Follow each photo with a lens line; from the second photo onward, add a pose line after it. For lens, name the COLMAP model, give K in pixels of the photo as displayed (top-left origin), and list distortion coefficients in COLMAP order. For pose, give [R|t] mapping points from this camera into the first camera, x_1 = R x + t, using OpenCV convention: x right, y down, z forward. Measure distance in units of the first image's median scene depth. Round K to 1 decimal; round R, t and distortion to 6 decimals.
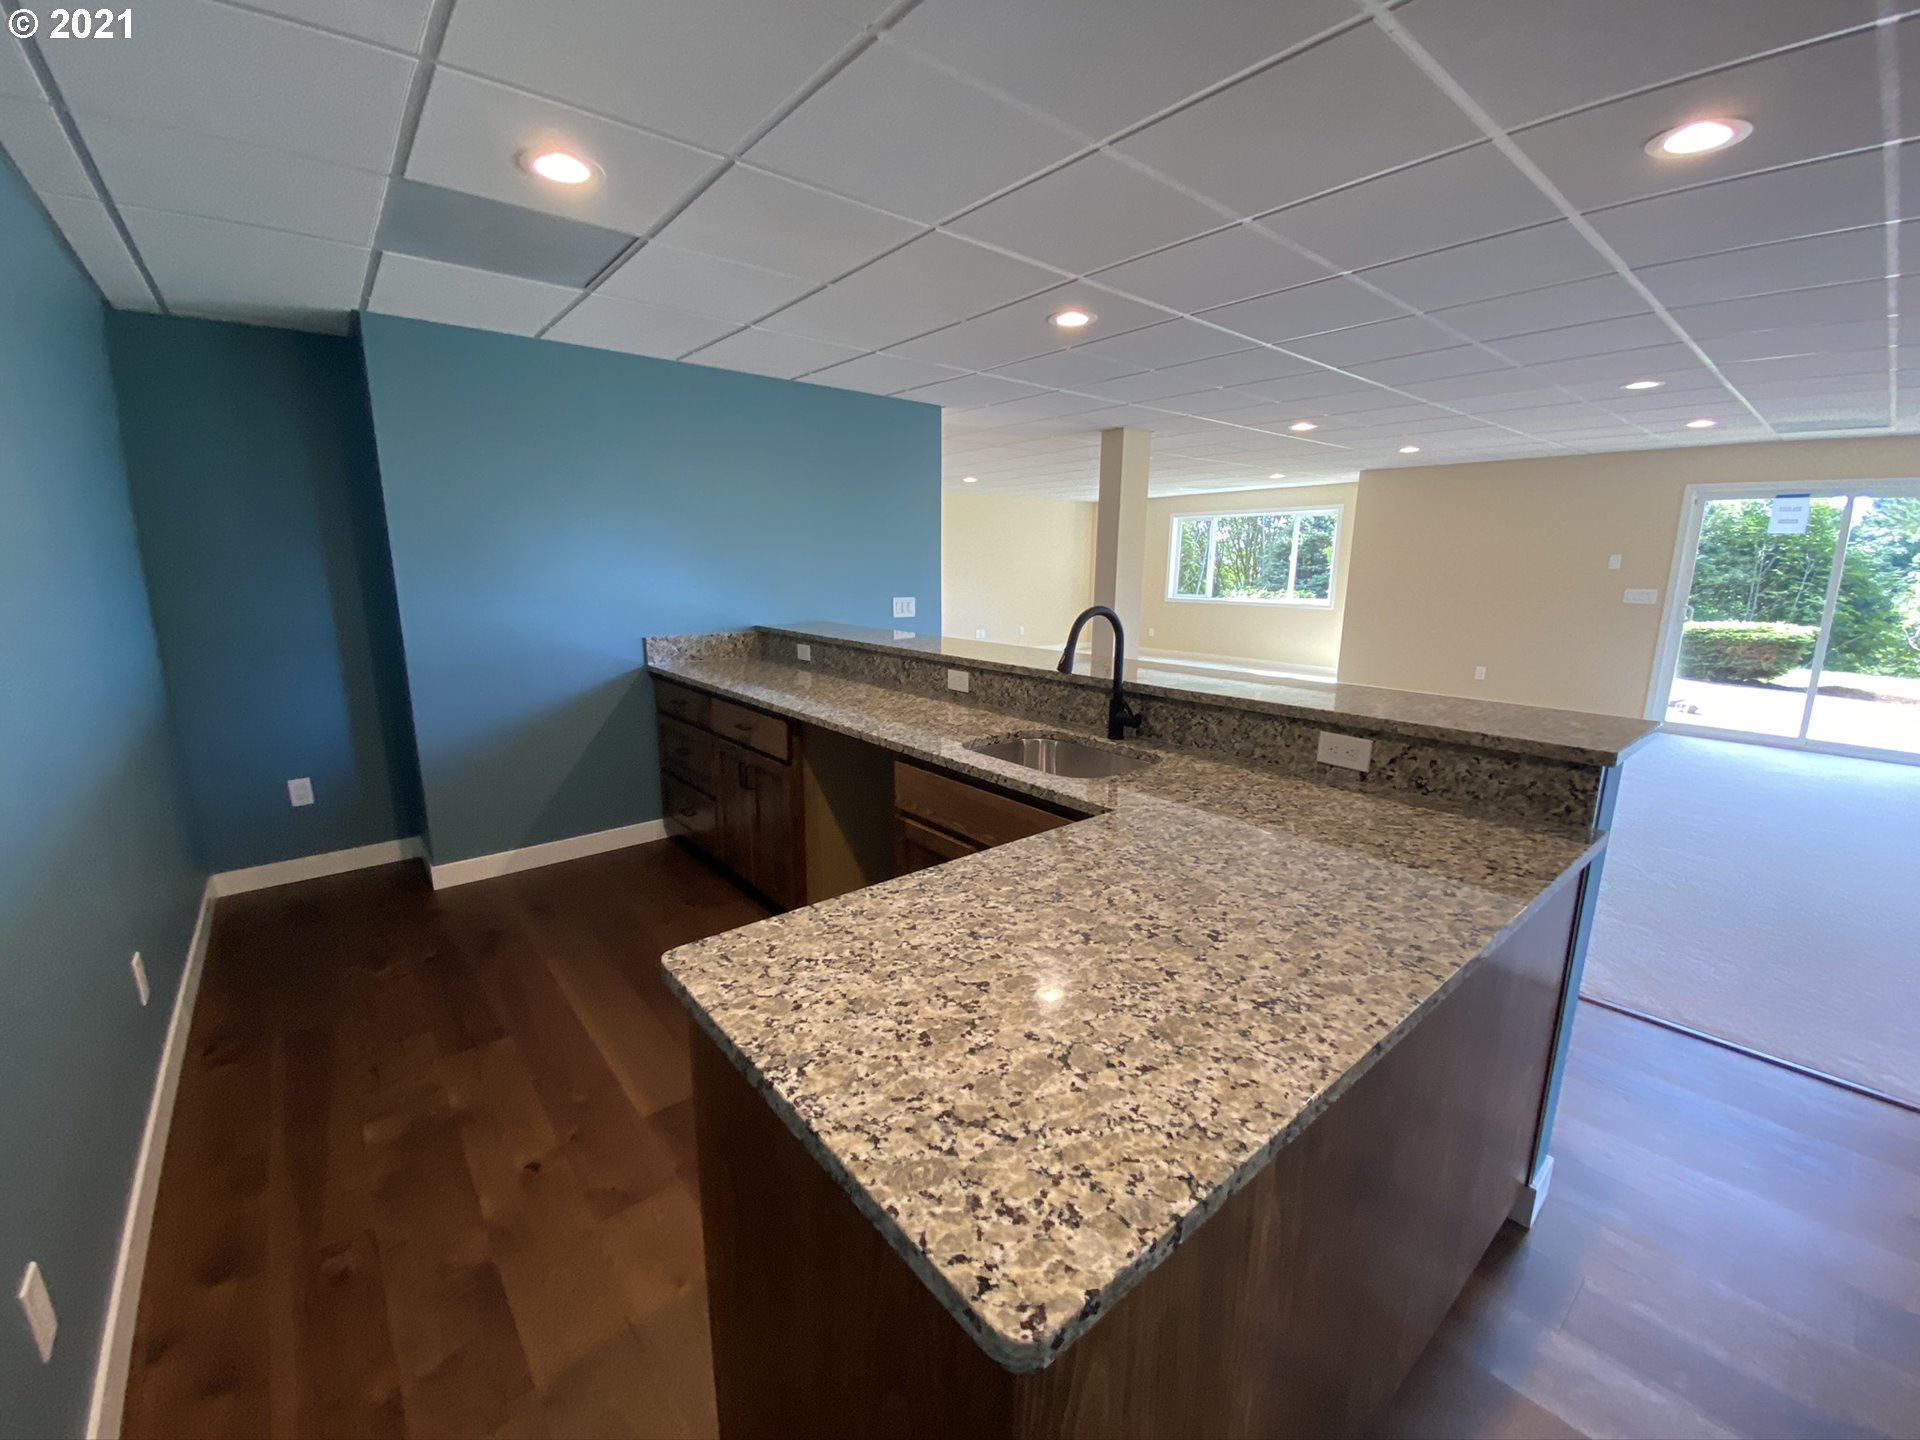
lens RADIAL K [[781.4, 0, 961.6], [0, 781.4, 725.2], [0, 0, 1]] dist [-0.025047, -0.001136]
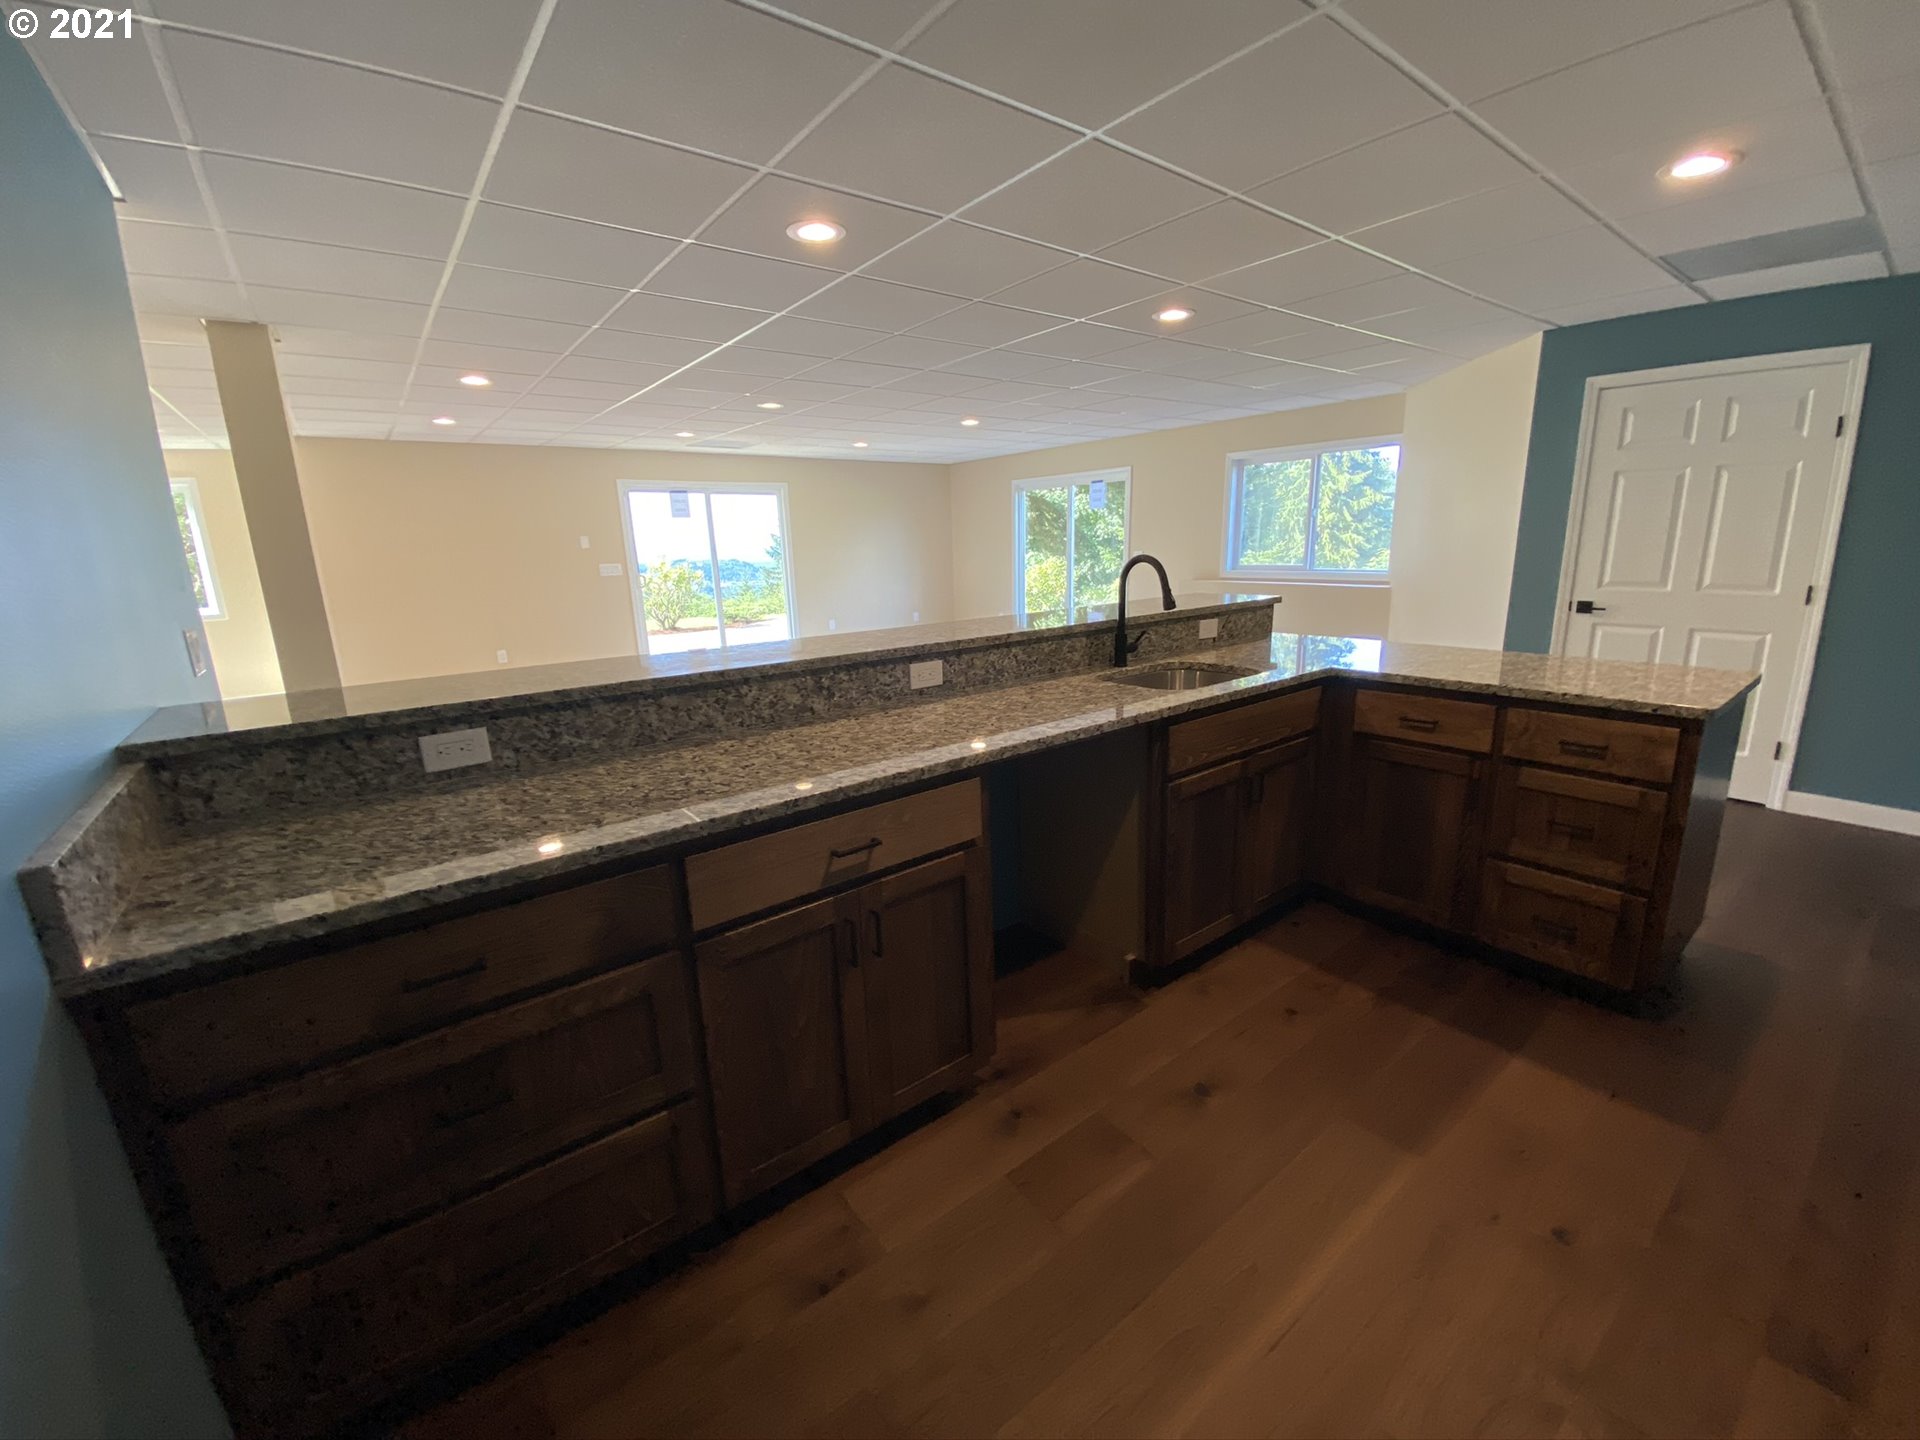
lens RADIAL K [[781.4, 0, 962.9], [0, 781.4, 714.9], [0, 0, 1]] dist [-0.025047, -0.001136]
pose [[0.050132, -0.245112, 0.968198, -0.867160], [0.226704, 0.946905, 0.227983, -0.209420], [-0.972673, 0.208065, 0.103038, 0.957150]]
